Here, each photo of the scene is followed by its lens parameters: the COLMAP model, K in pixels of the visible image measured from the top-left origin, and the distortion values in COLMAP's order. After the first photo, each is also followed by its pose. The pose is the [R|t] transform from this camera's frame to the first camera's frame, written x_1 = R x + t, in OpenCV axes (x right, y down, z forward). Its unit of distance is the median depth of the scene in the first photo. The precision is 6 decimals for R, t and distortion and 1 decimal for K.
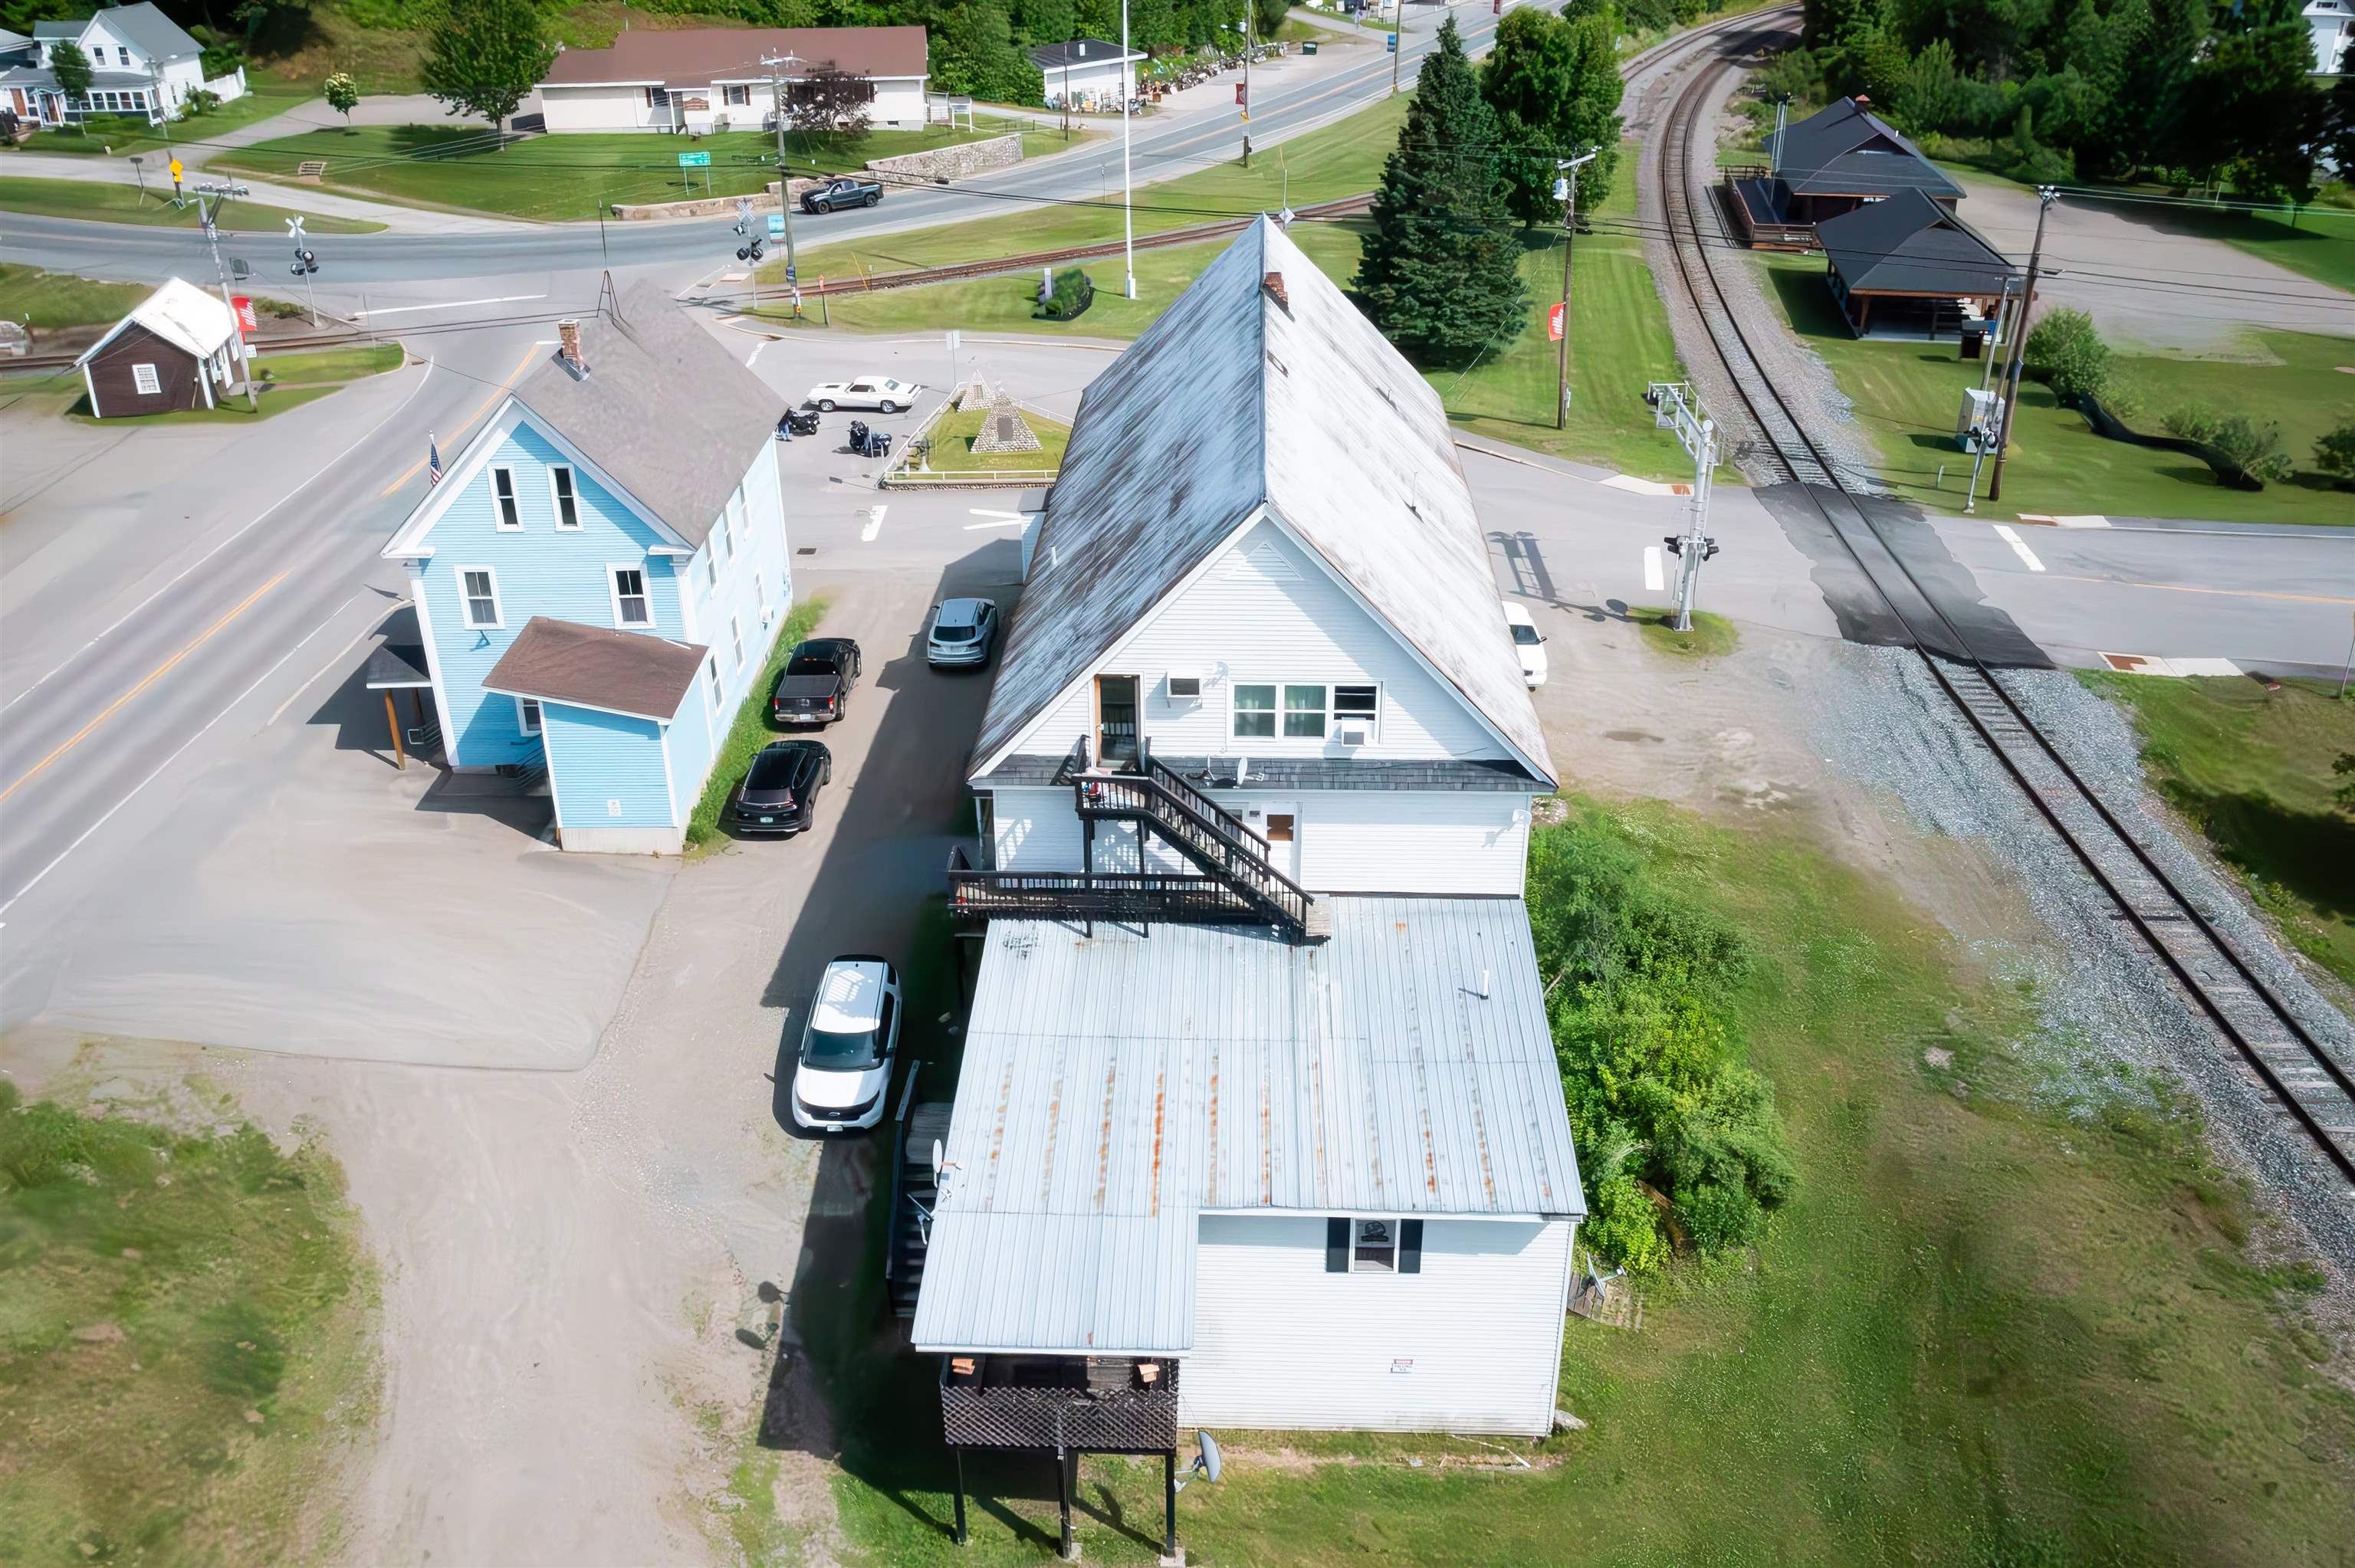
lens RADIAL K [[1938.7, 0, 1177.5], [0, 1938.7, 784.0], [0, 0, 1]] dist [-0.019255, -0.002306]
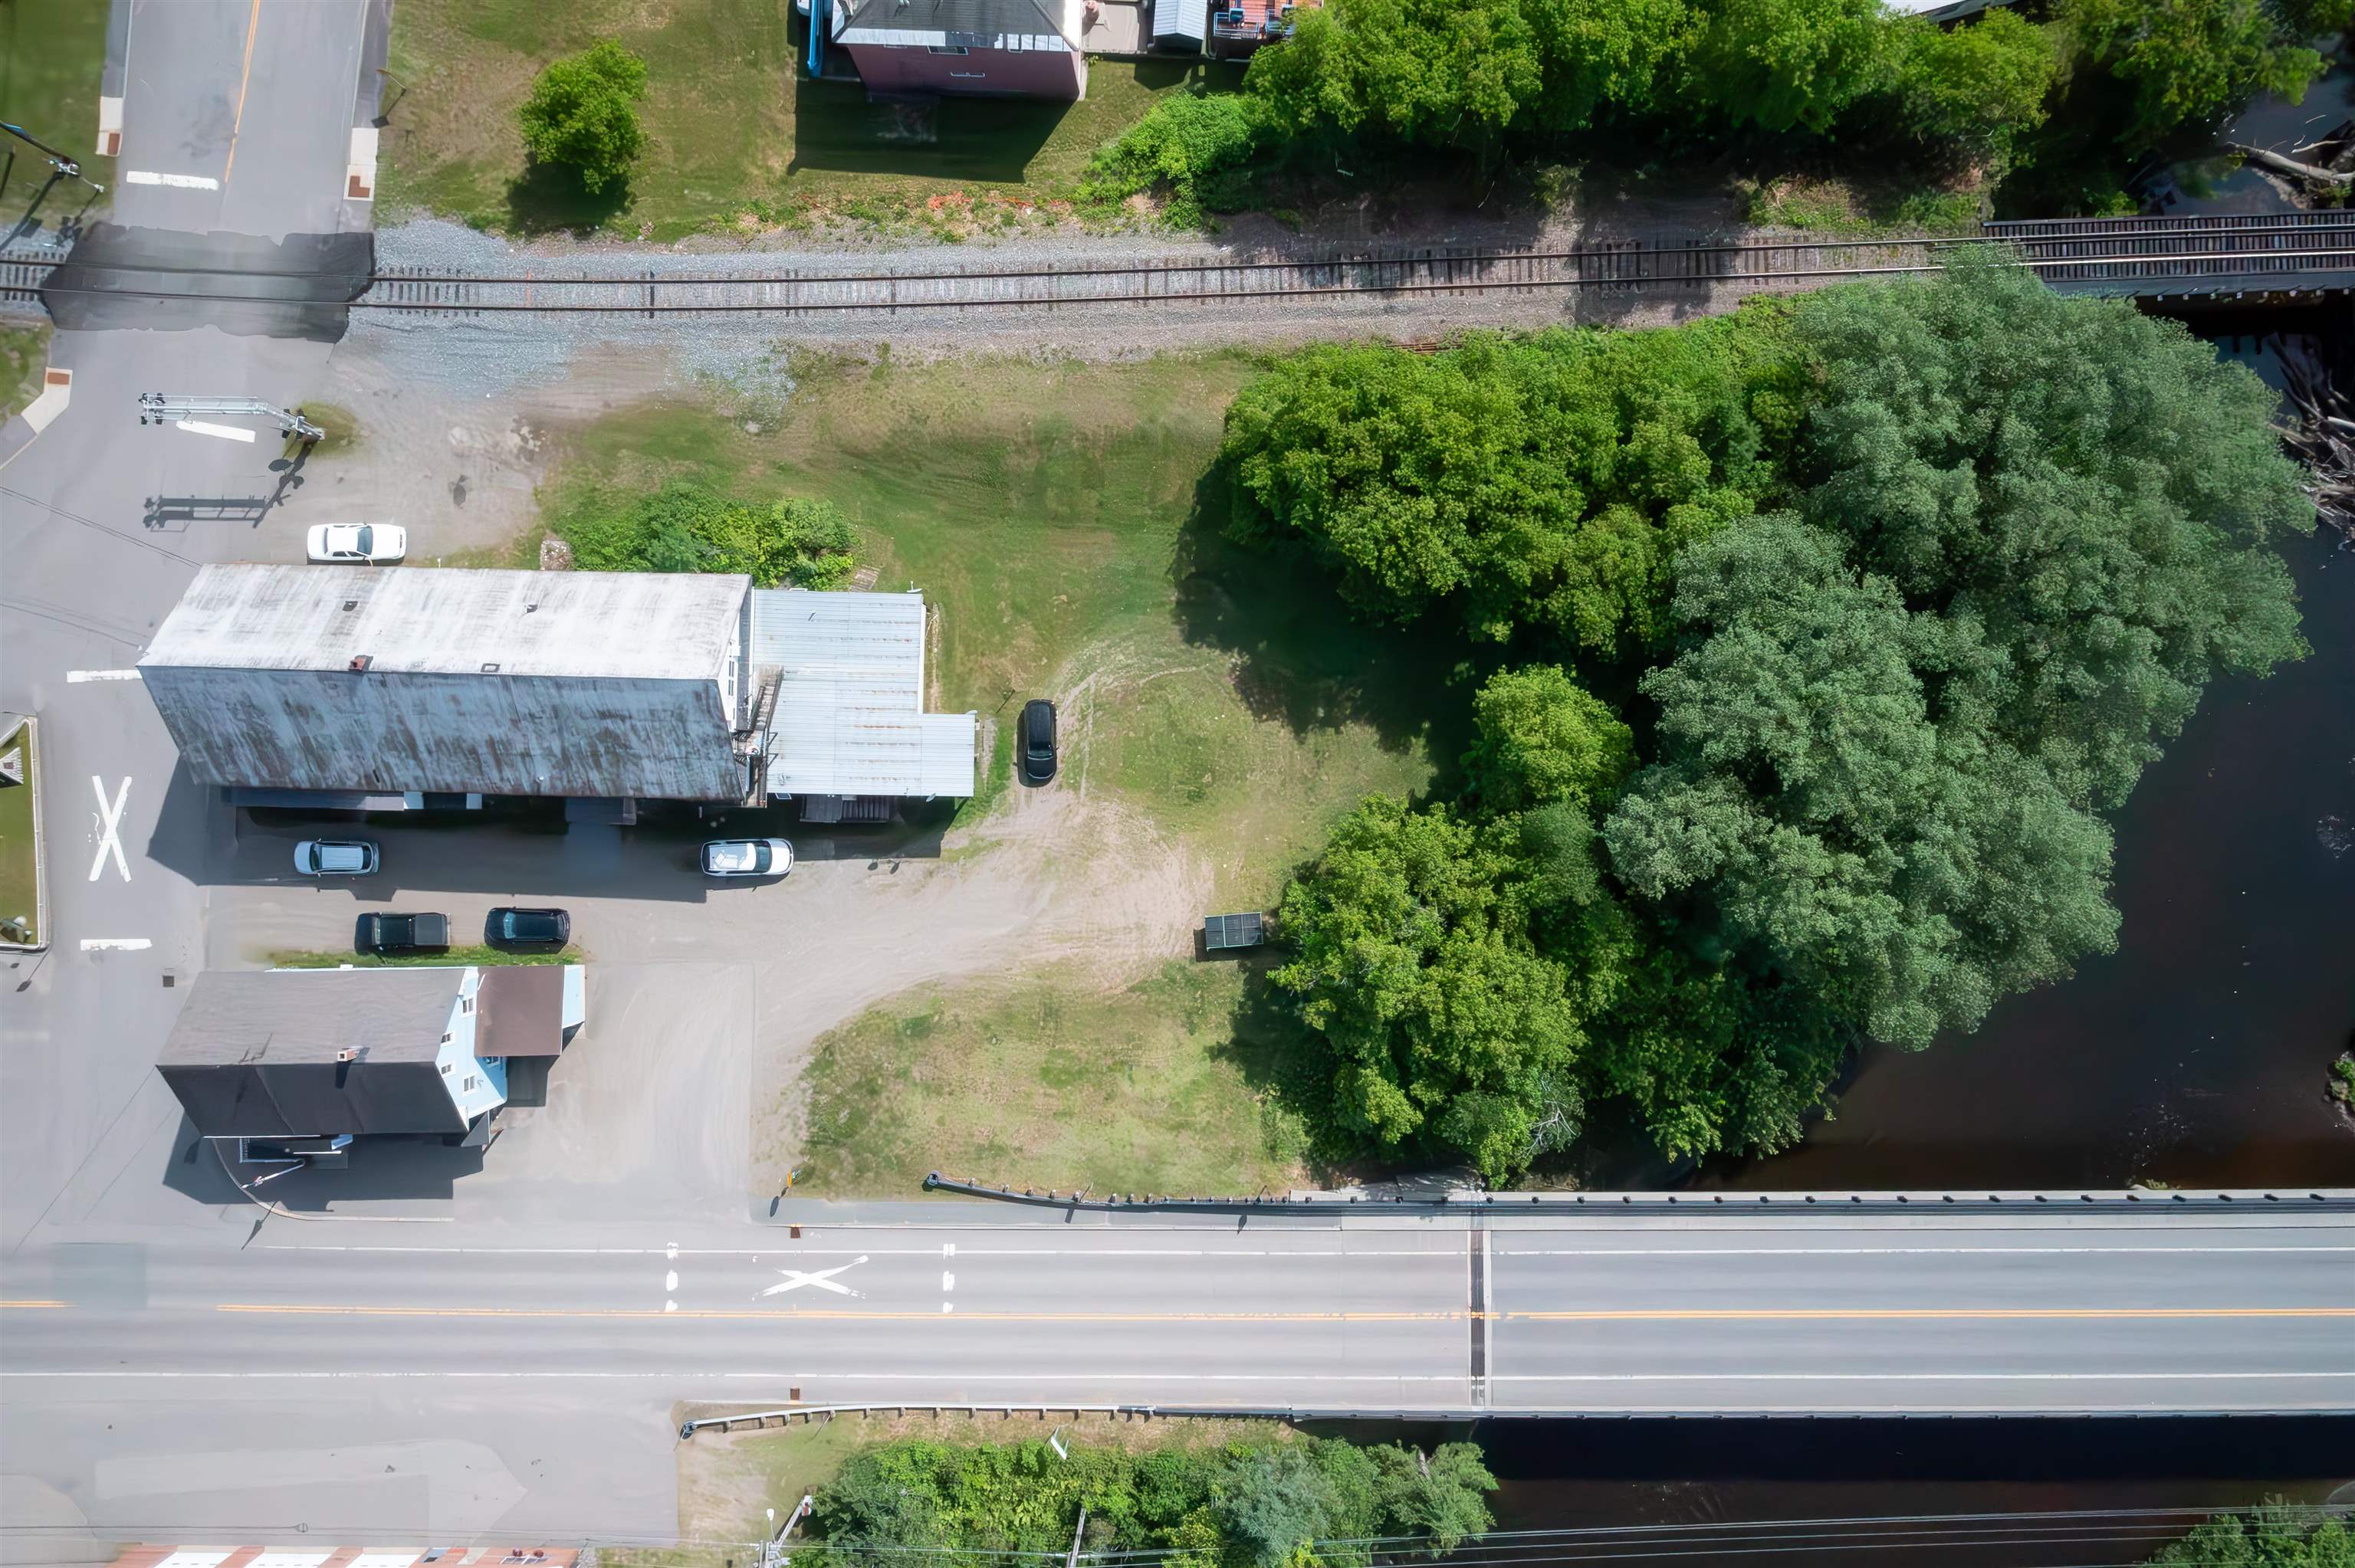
lens RADIAL K [[1896.0, 0, 1177.5], [0, 1896.0, 784.0], [0, 0, 1]] dist [-0.015400, 0.001625]
pose [[-0.012227, -0.999693, 0.021558, -0.112512], [0.469711, 0.013290, 0.882720, -1.485503], [-0.882735, 0.020919, 0.469404, -0.541217]]
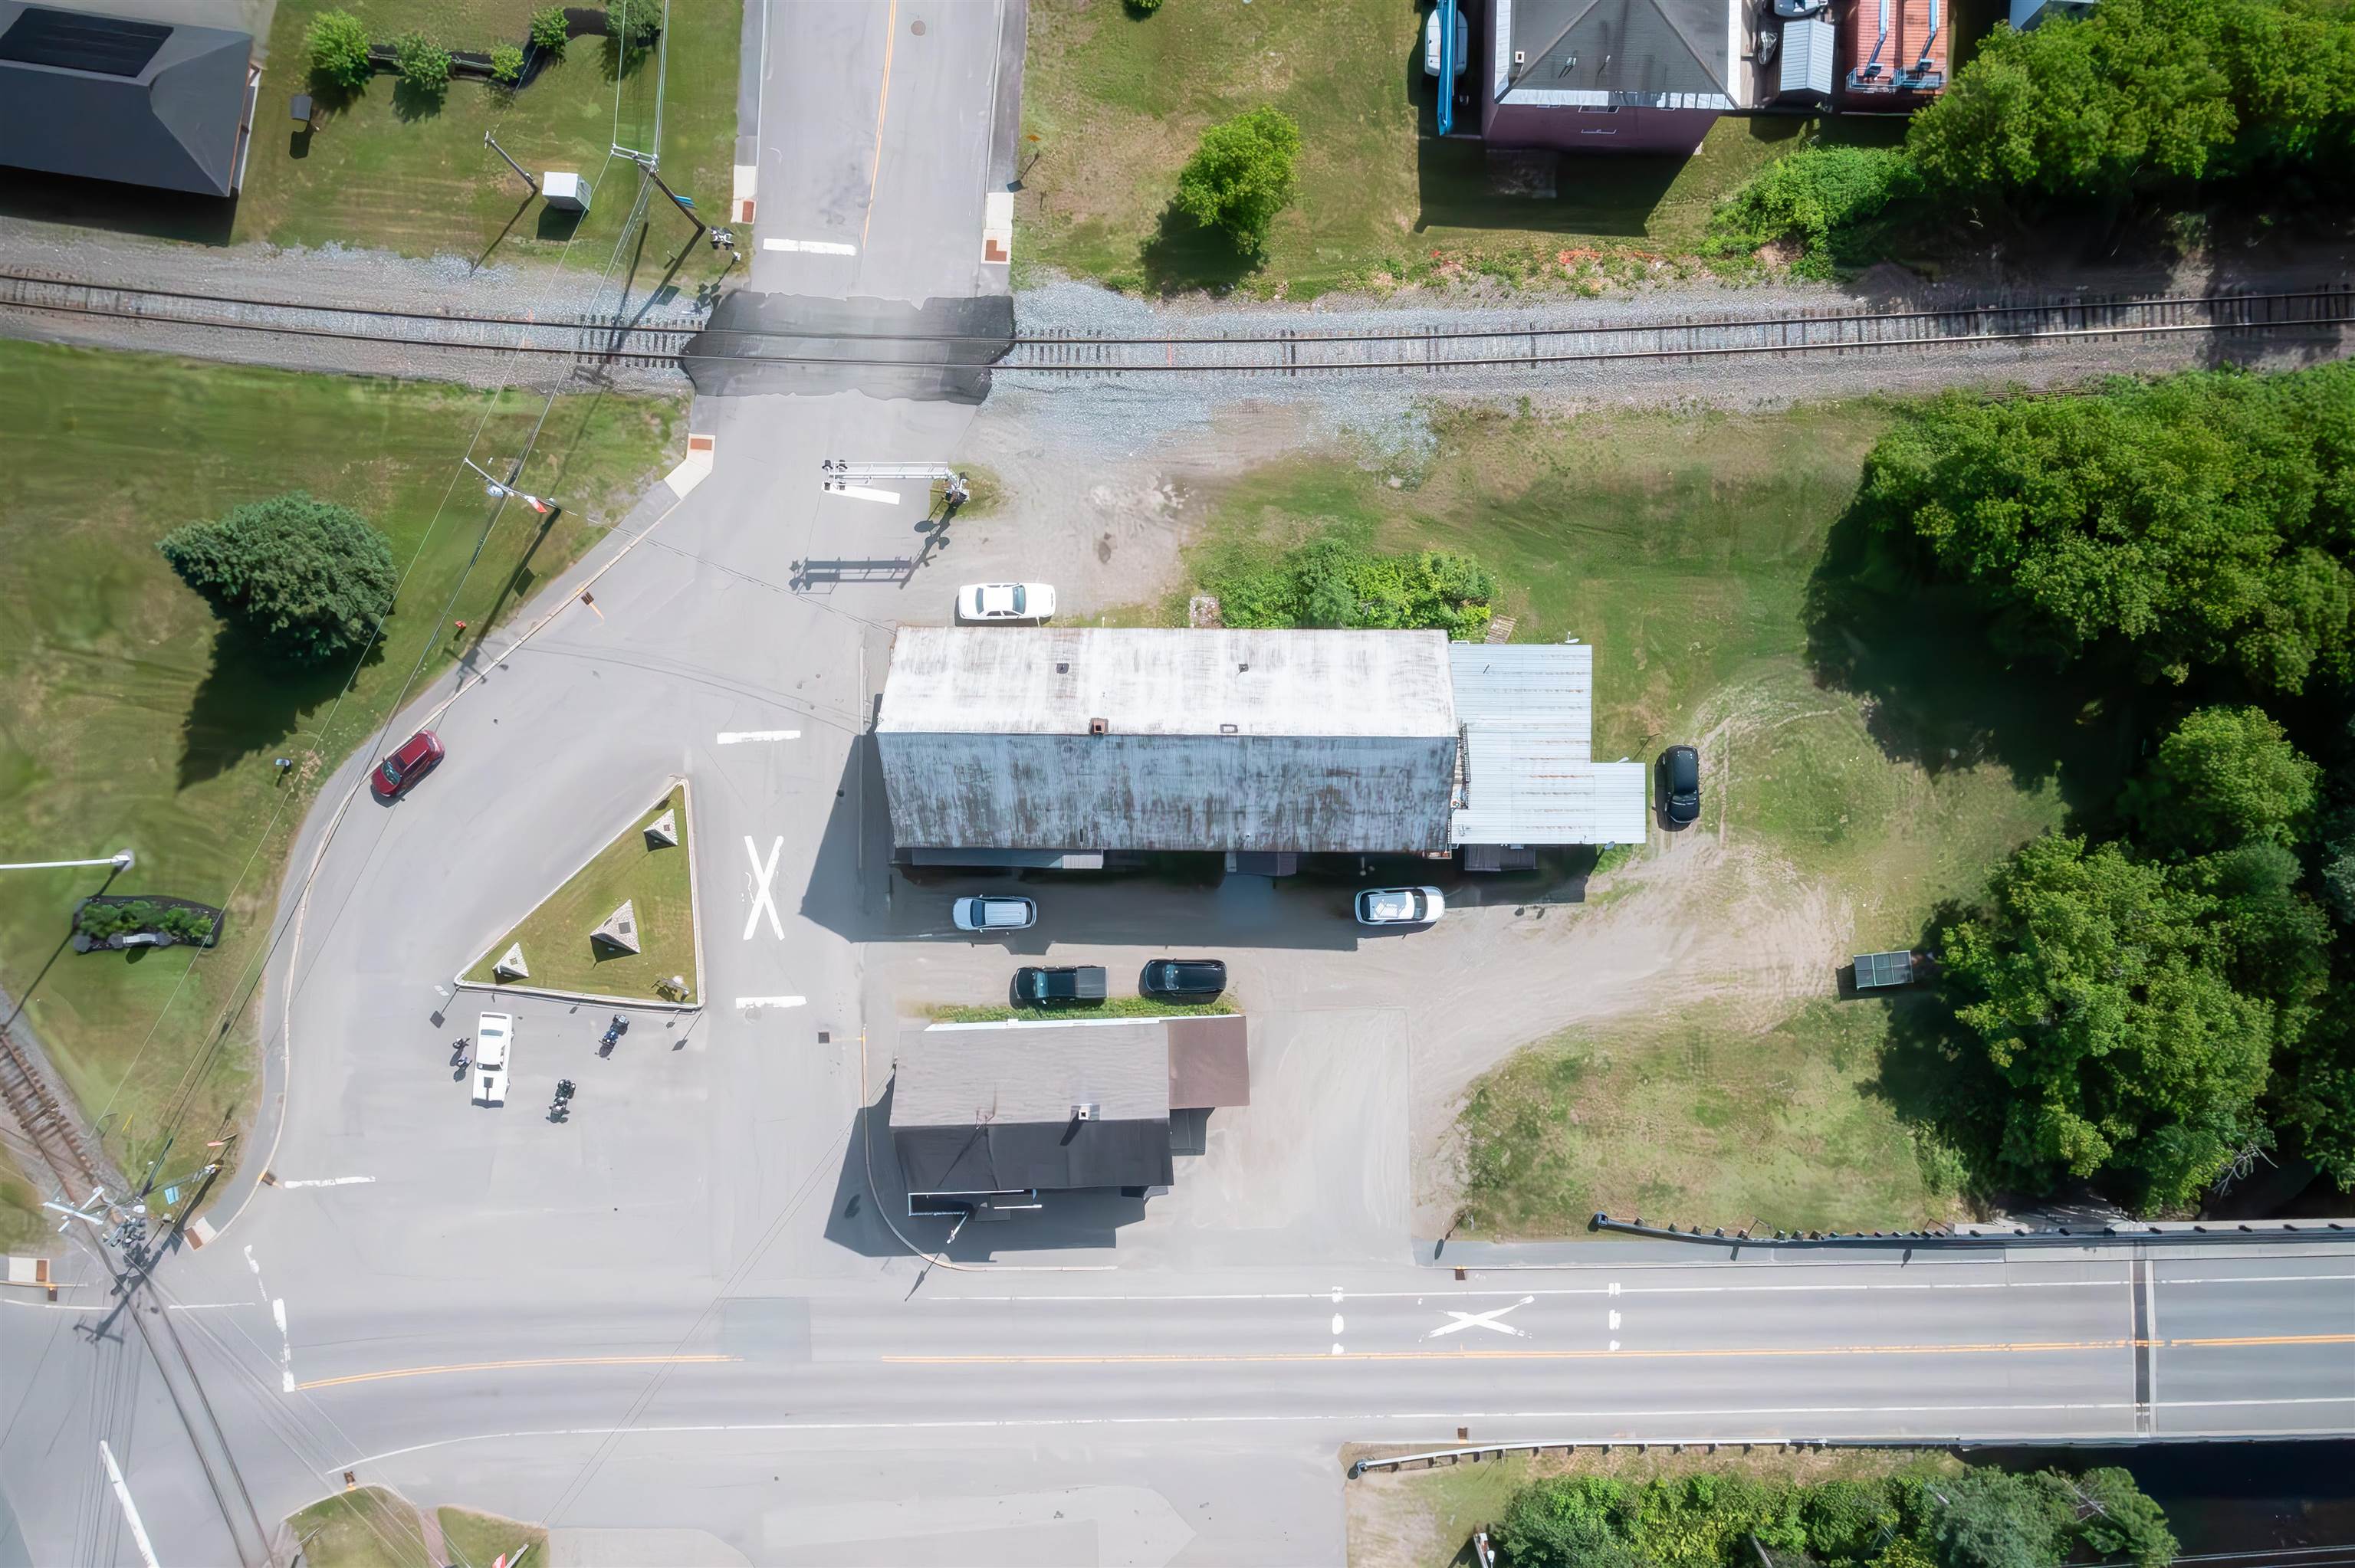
lens RADIAL K [[1842.6, 0, 1177.5], [0, 1842.6, 784.0], [0, 0, 1]] dist [-0.015438, 0.000294]
pose [[-0.029427, -0.999329, 0.021822, -0.045045], [0.471608, 0.005368, 0.881792, -1.796327], [-0.881317, 0.036239, 0.471133, 0.093857]]
